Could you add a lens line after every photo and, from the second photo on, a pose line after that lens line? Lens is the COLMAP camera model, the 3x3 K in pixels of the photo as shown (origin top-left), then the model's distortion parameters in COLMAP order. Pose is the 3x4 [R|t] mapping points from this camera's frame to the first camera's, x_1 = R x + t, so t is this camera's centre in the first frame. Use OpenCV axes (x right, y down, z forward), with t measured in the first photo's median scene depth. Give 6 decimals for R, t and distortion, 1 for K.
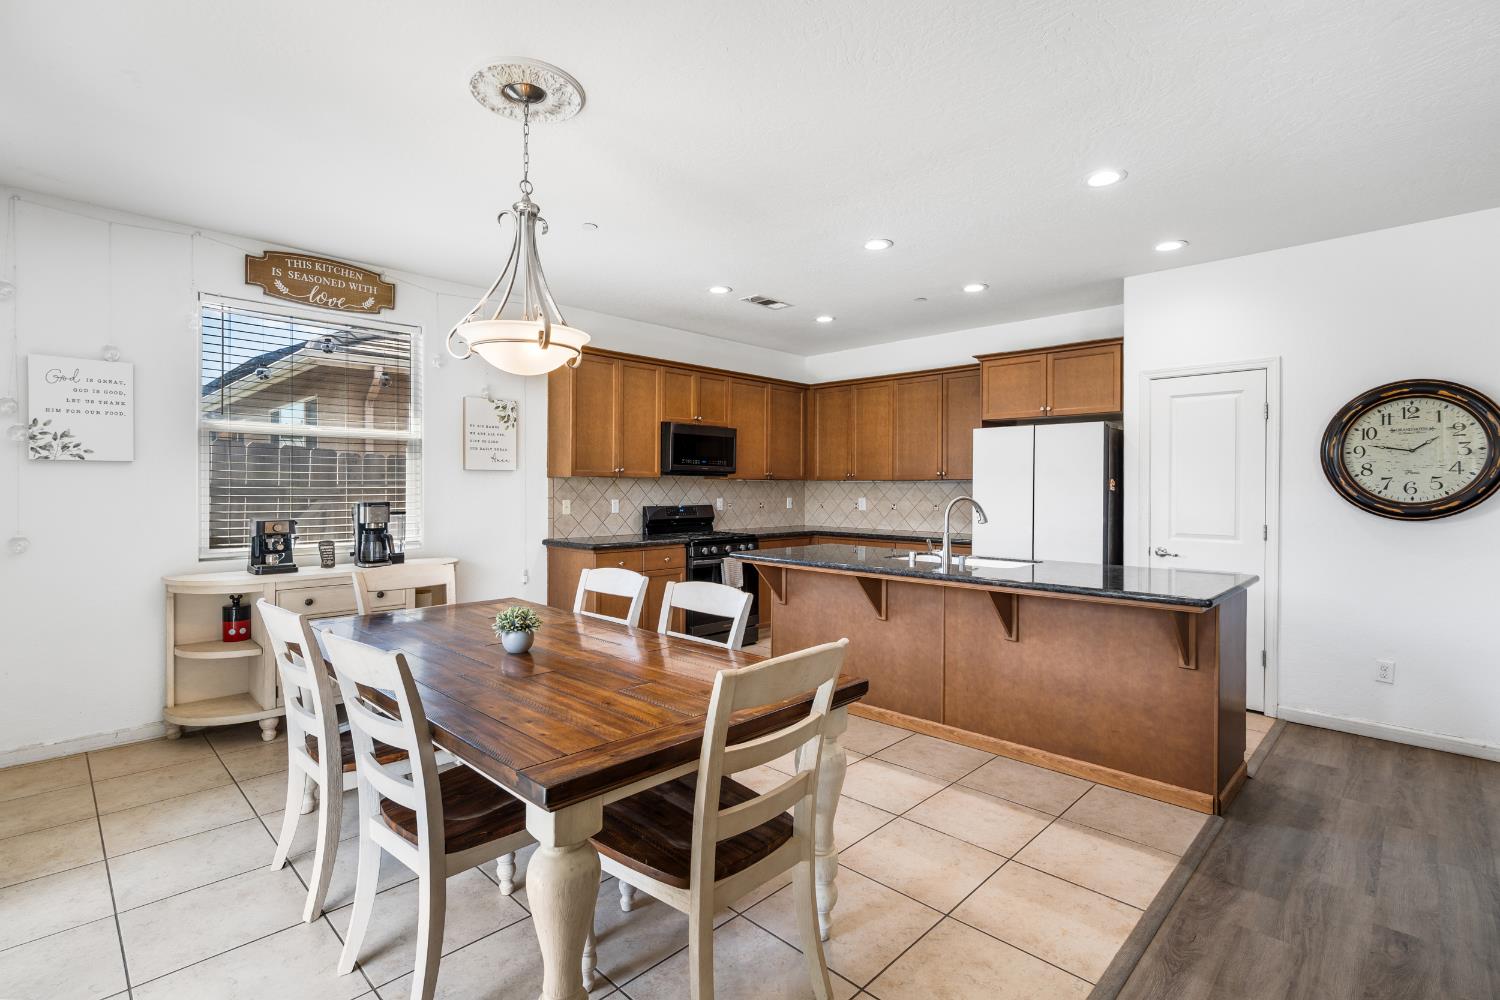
lens RADIAL K [[713.1, 0, 769.3], [0, 713.1, 493.1], [0, 0, 1]] dist [0.000818, 0.000297]
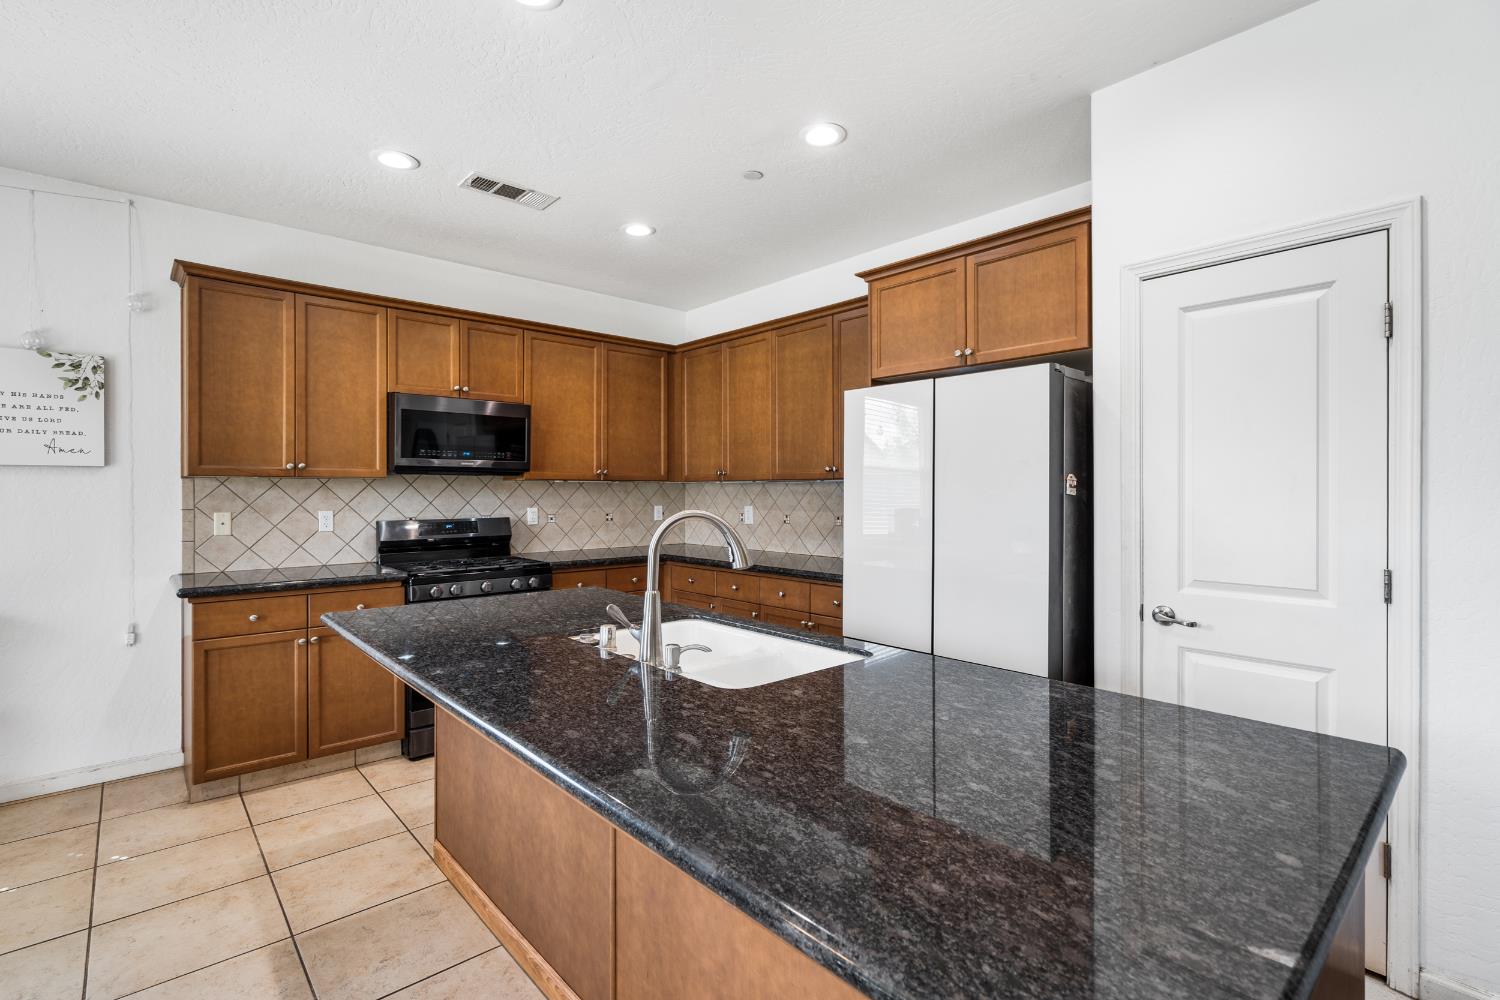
lens RADIAL K [[711.8, 0, 761.1], [0, 711.8, 494.3], [0, 0, 1]] dist [0.001308, 0.000000]
pose [[0.997222, -0.004299, -0.074367, 0.257756], [0.004080, 0.999987, -0.003100, -0.003126], [0.074379, 0.002788, 0.997226, 0.403150]]
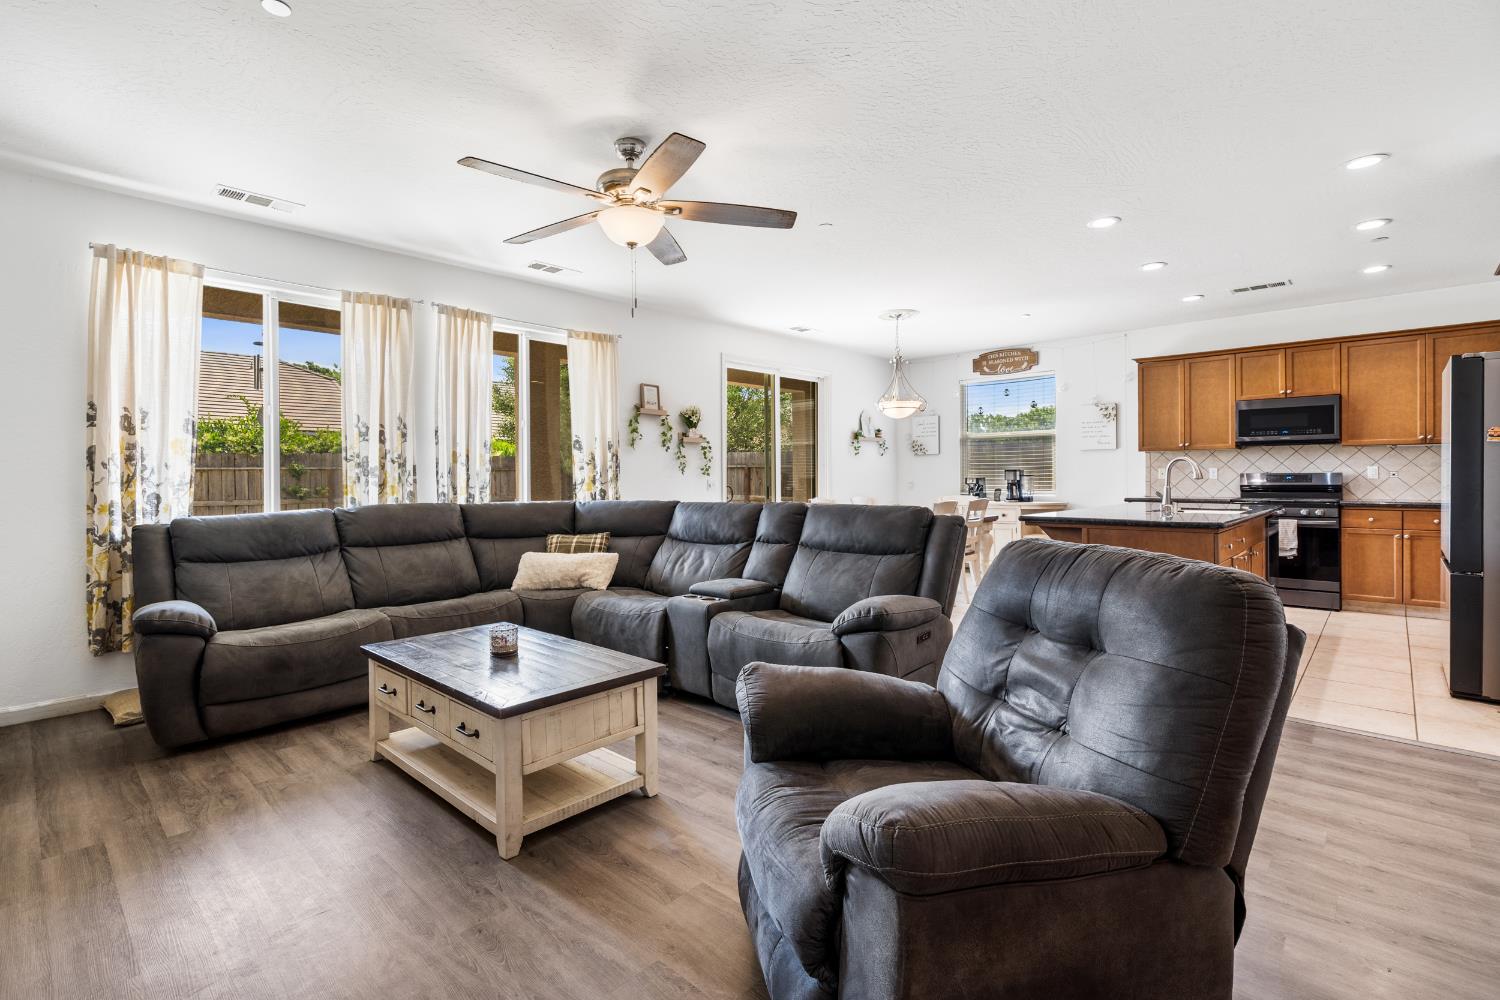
lens RADIAL K [[689.7, 0, 743.1], [0, 689.7, 479.7], [0, 0, 1]] dist [-0.001560, 0.000084]
pose [[0.010504, -0.000023, -0.999945, 1.054503], [-0.000546, 1.000000, -0.000029, 0.032430], [0.999945, 0.000546, 0.010504, 0.189627]]
